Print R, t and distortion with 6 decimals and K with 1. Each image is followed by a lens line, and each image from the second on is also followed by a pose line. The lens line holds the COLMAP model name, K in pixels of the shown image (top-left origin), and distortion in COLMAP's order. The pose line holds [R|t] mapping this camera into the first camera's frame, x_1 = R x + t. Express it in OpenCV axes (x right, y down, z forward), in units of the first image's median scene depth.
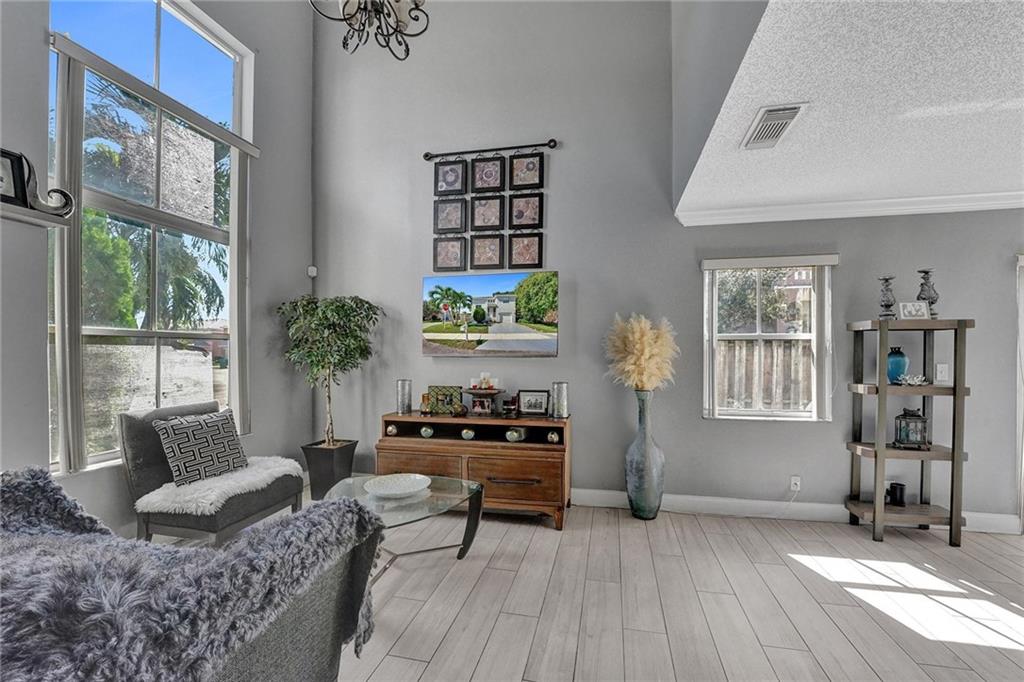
lens RADIAL K [[434.9, 0, 518.7], [0, 434.9, 345.8], [0, 0, 1]] dist [-0.001577, -0.000278]
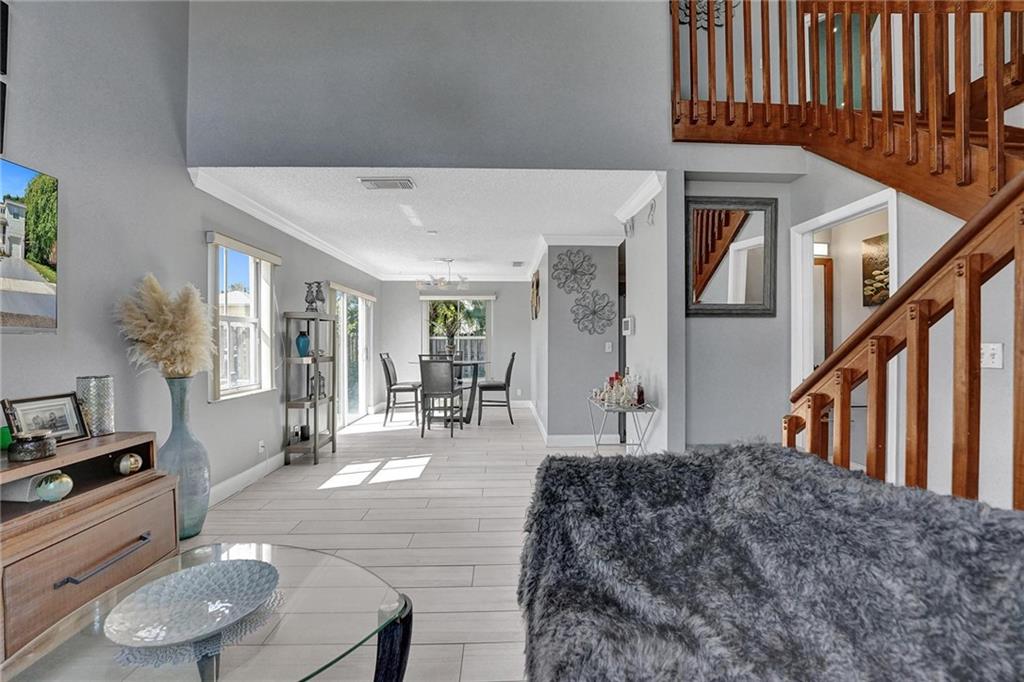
lens RADIAL K [[434.9, 0, 518.7], [0, 434.9, 345.8], [0, 0, 1]] dist [-0.001577, -0.000278]
pose [[-0.236289, -0.009084, 0.971640, -0.683183], [-0.020629, 0.999778, 0.004330, 0.028780], [-0.971464, -0.019021, -0.236424, 0.632181]]
